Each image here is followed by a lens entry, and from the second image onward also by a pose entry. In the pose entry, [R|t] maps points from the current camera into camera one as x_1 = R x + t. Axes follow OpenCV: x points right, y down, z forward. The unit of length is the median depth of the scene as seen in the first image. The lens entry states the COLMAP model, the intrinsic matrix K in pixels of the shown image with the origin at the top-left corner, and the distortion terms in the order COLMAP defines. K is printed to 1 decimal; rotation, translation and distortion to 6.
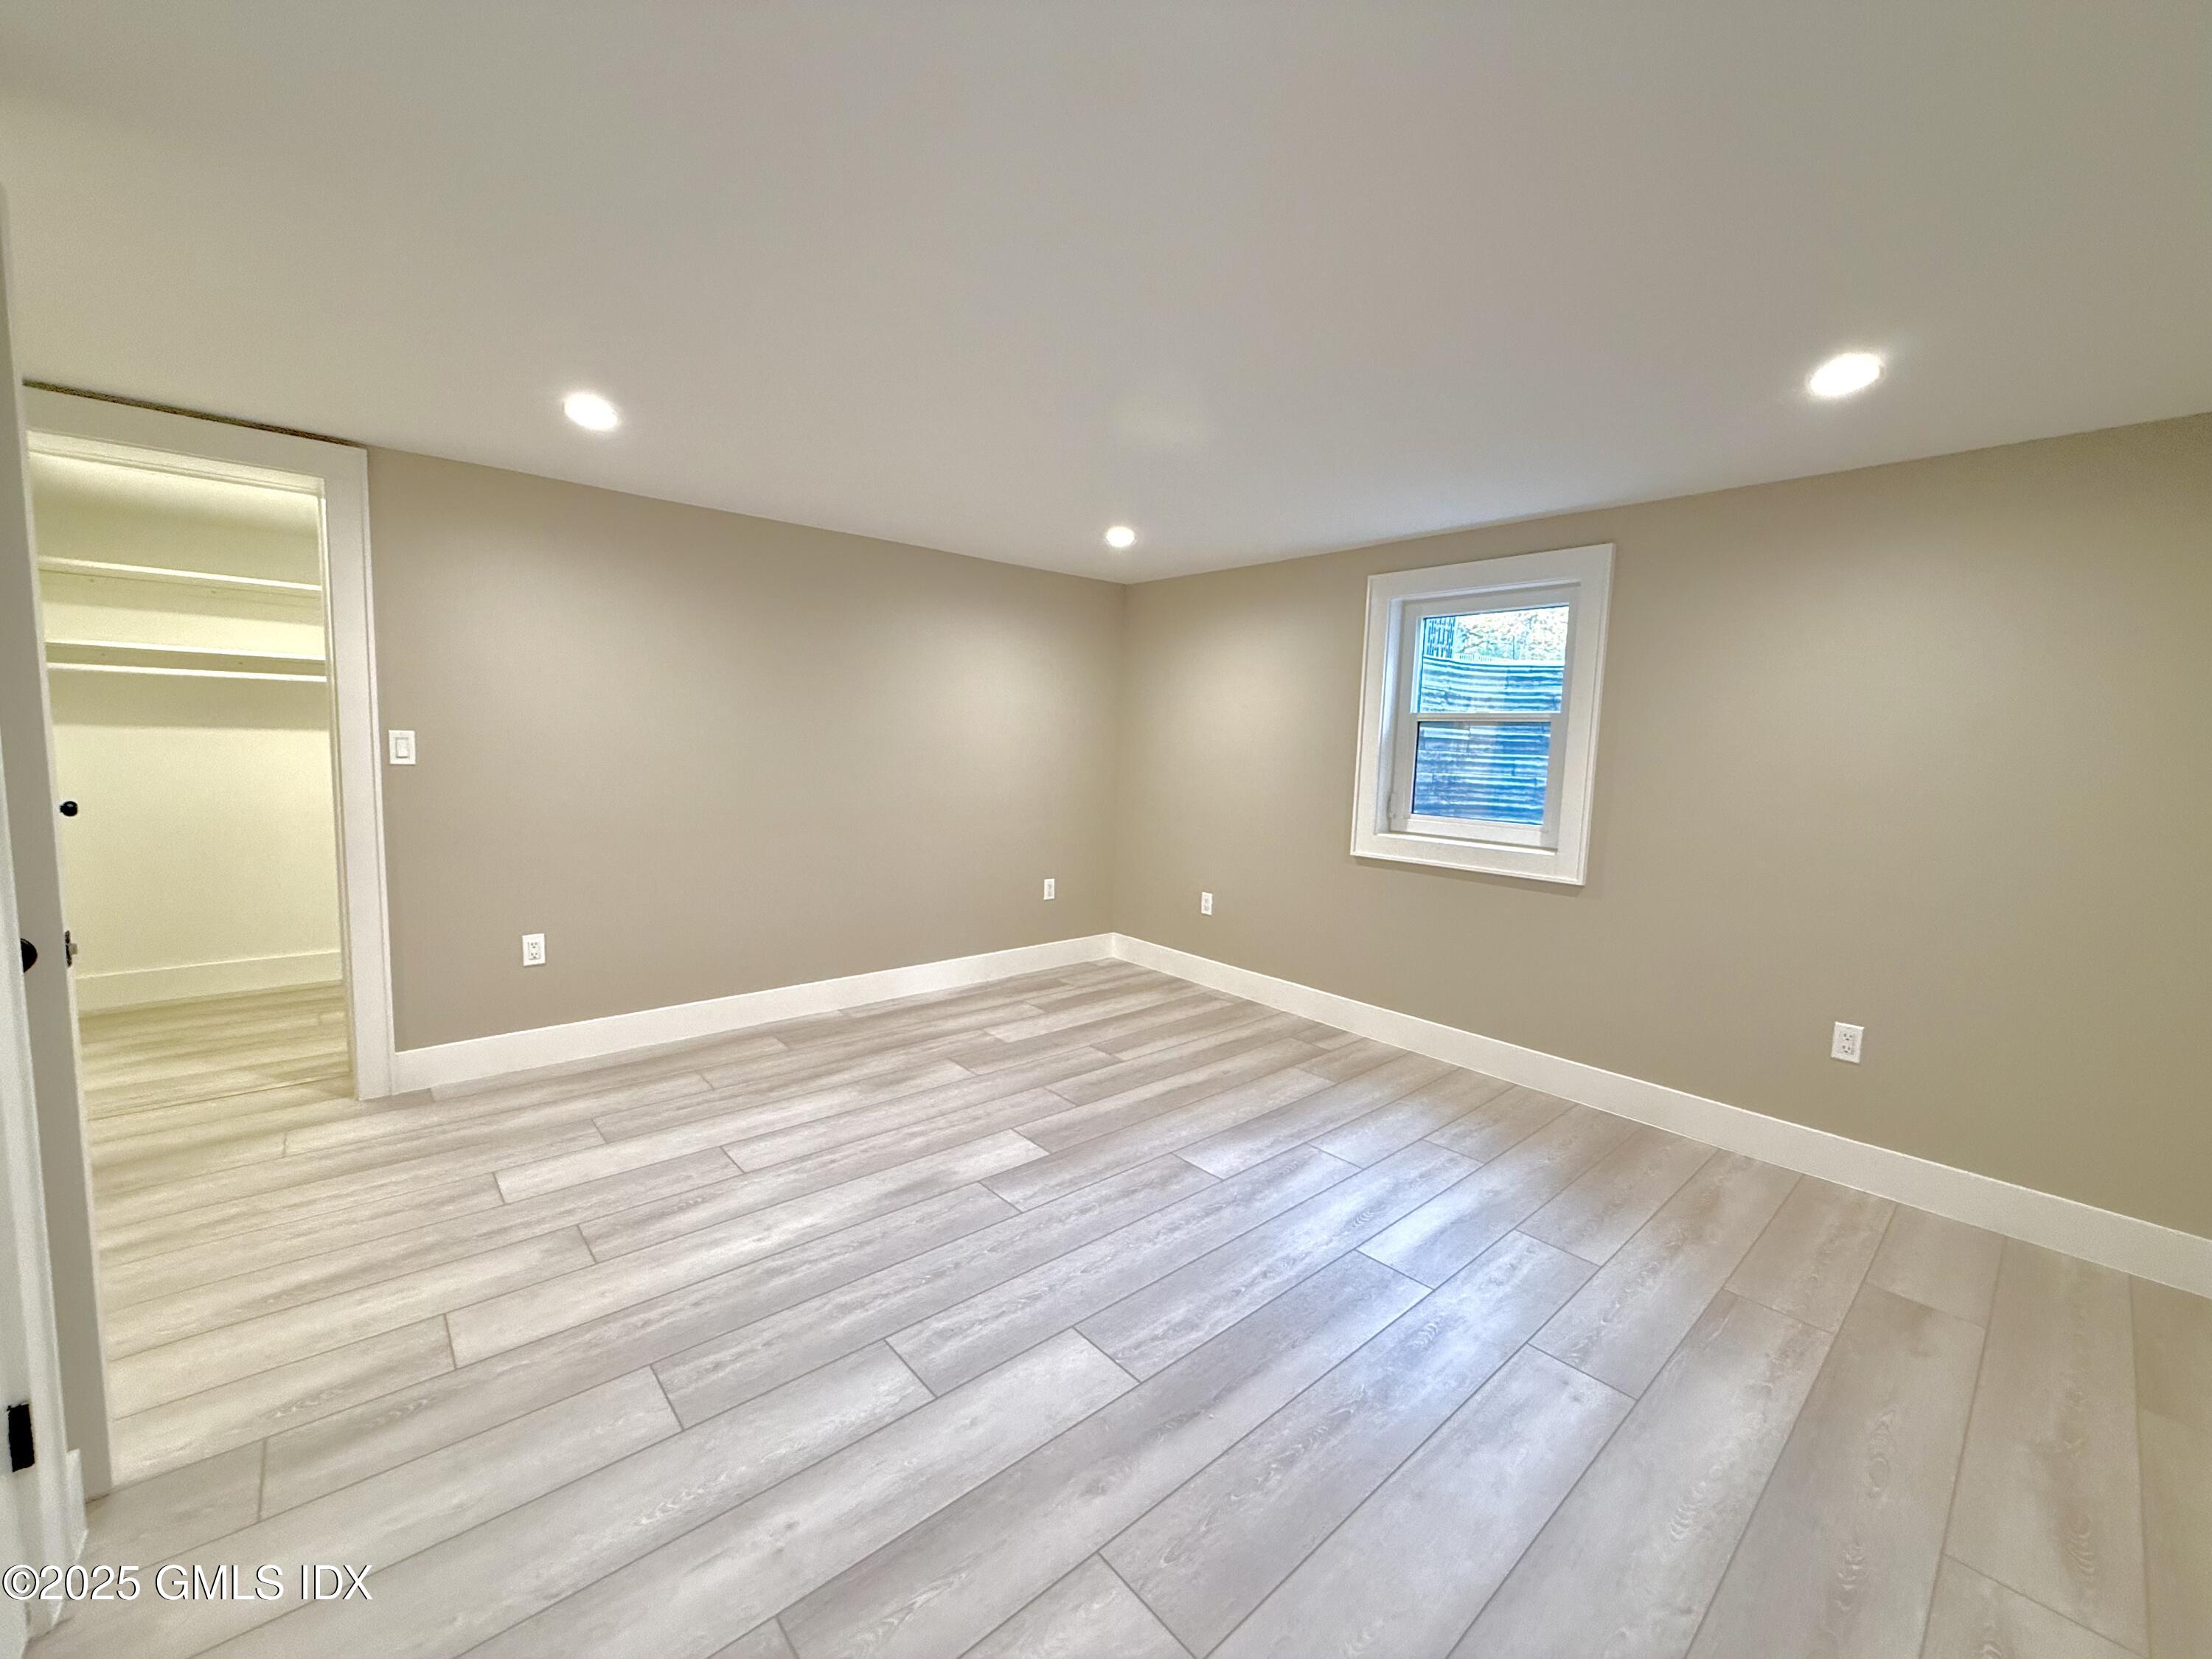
lens RADIAL K [[879.8, 0, 1100.0], [0, 879.8, 830.0], [0, 0, 1]] dist [-0.000432, 0.000274]
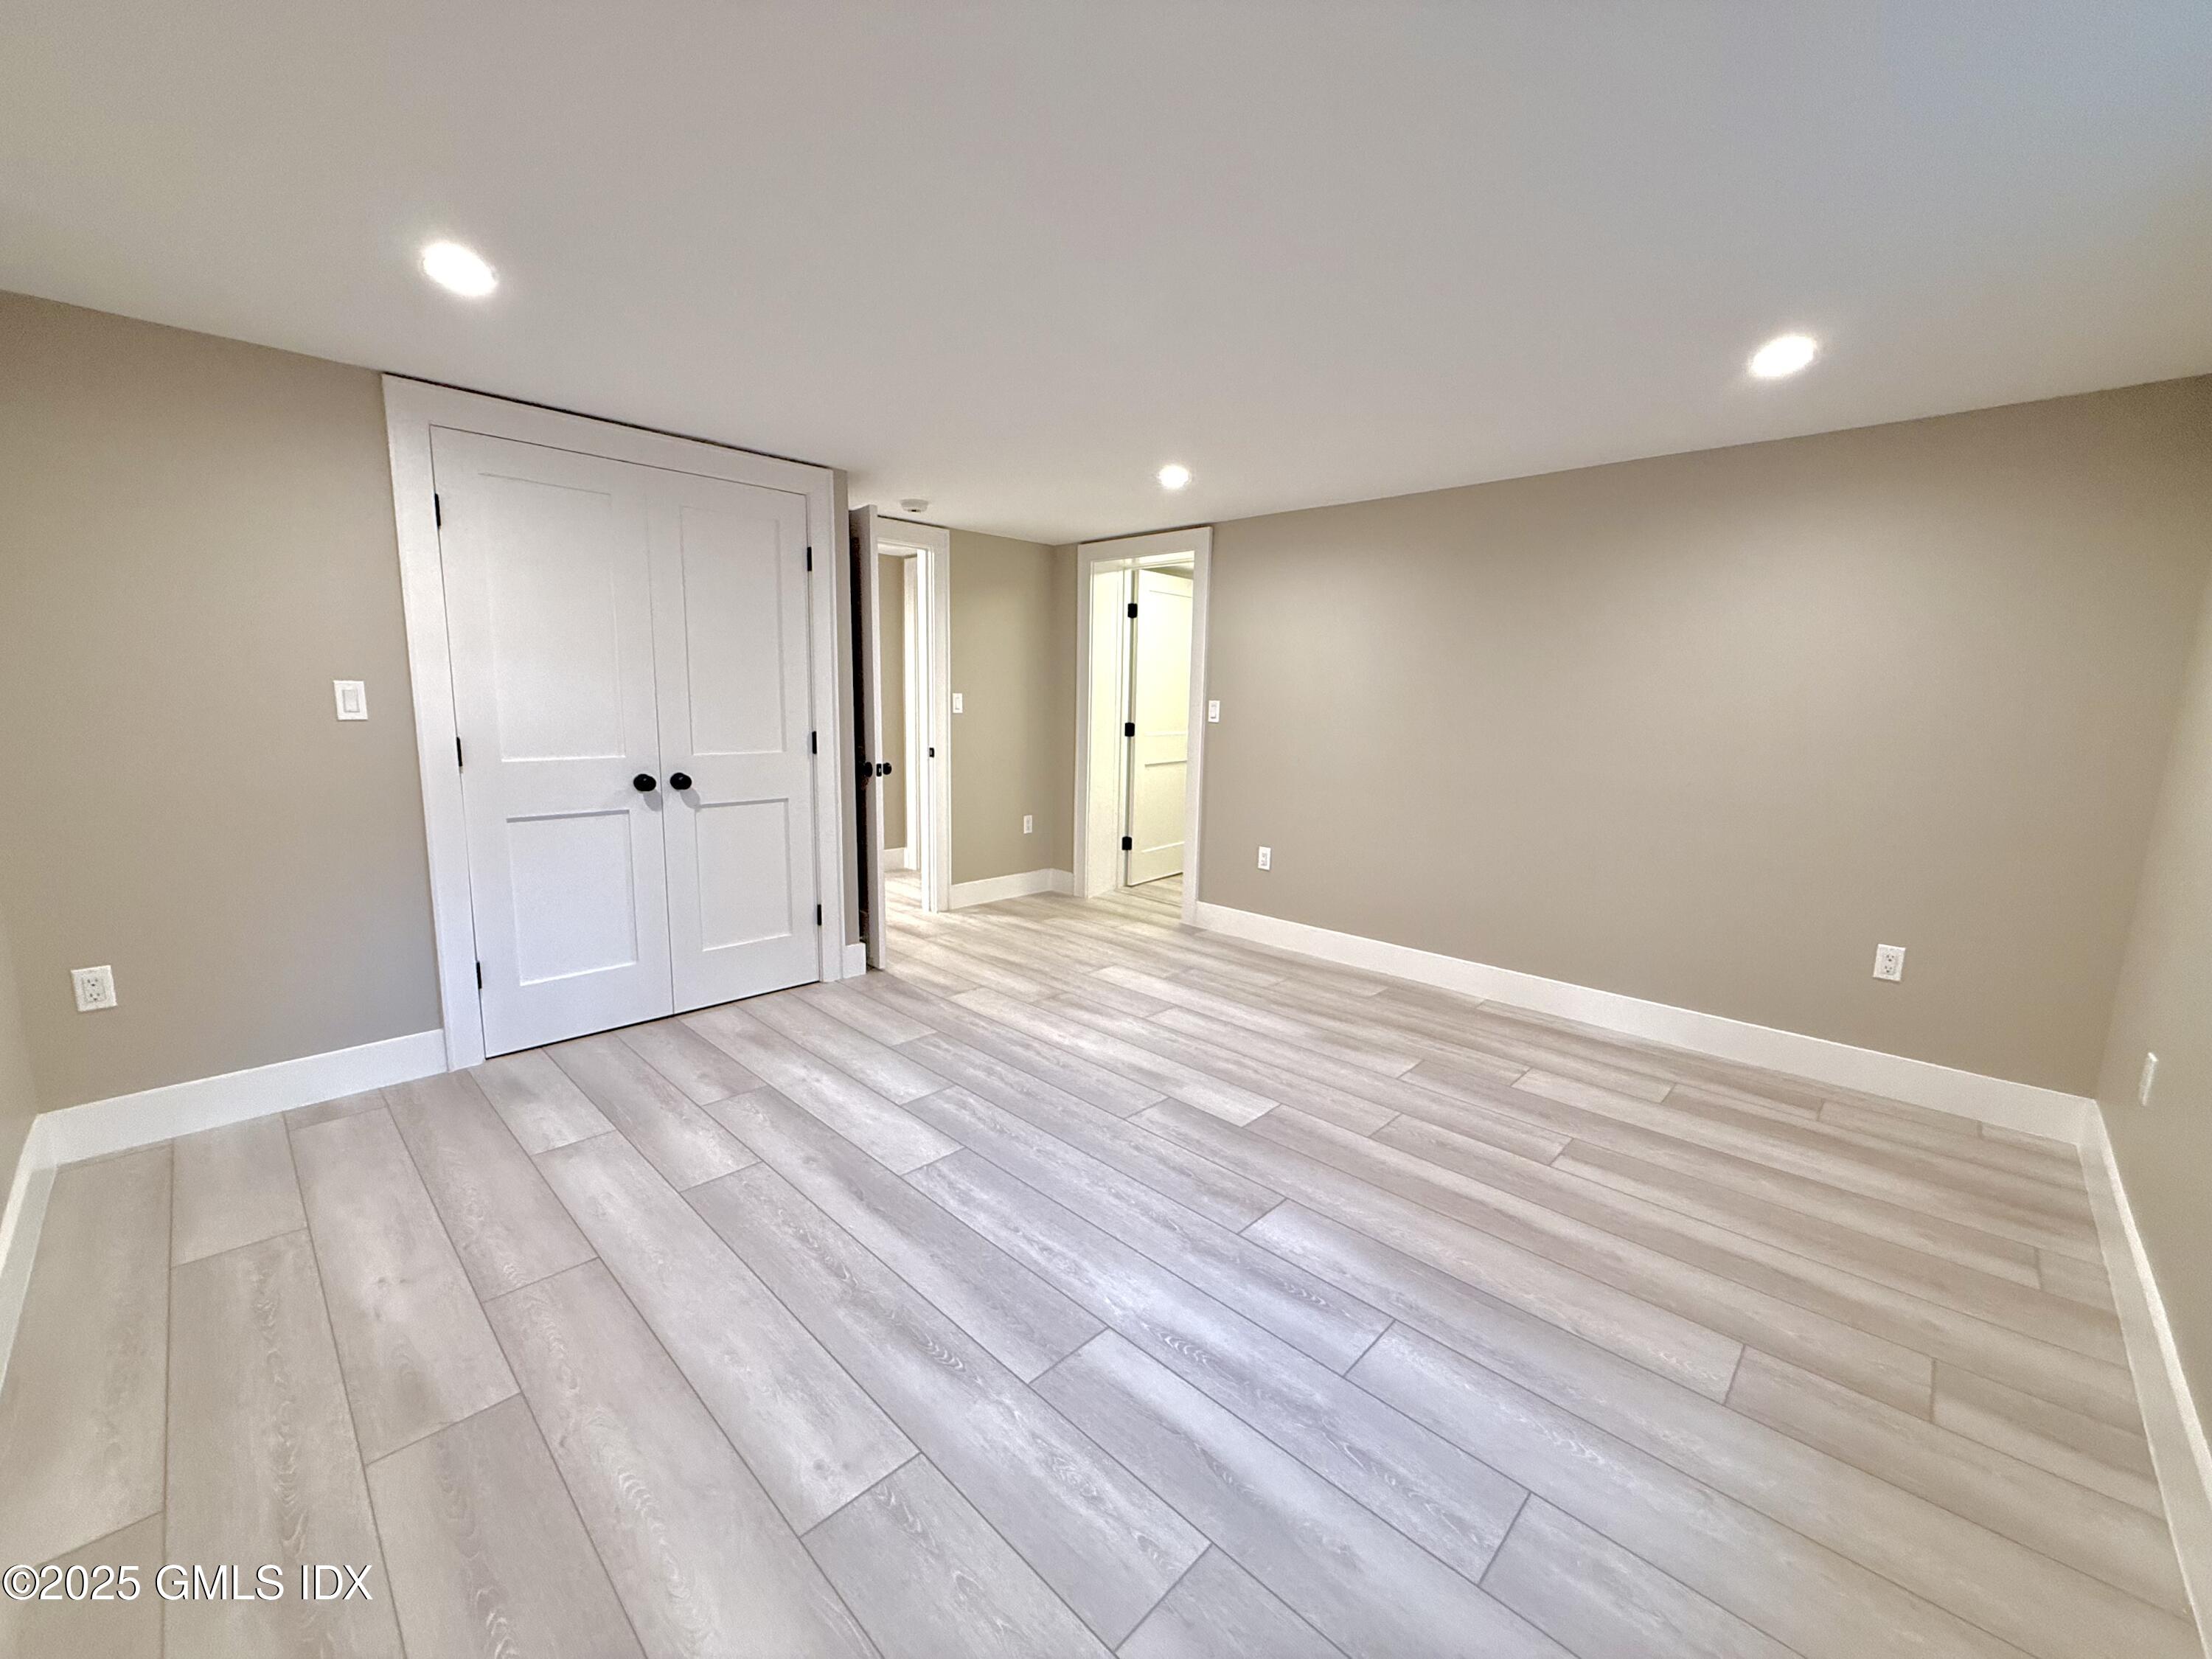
lens RADIAL K [[879.8, 0, 1100.0], [0, 879.8, 830.0], [0, 0, 1]] dist [-0.000432, 0.000274]
pose [[0.077584, 0.123692, -0.989283, 0.779799], [-0.121981, 0.985997, 0.113715, -0.038169], [0.989495, 0.111851, 0.091586, 0.671184]]
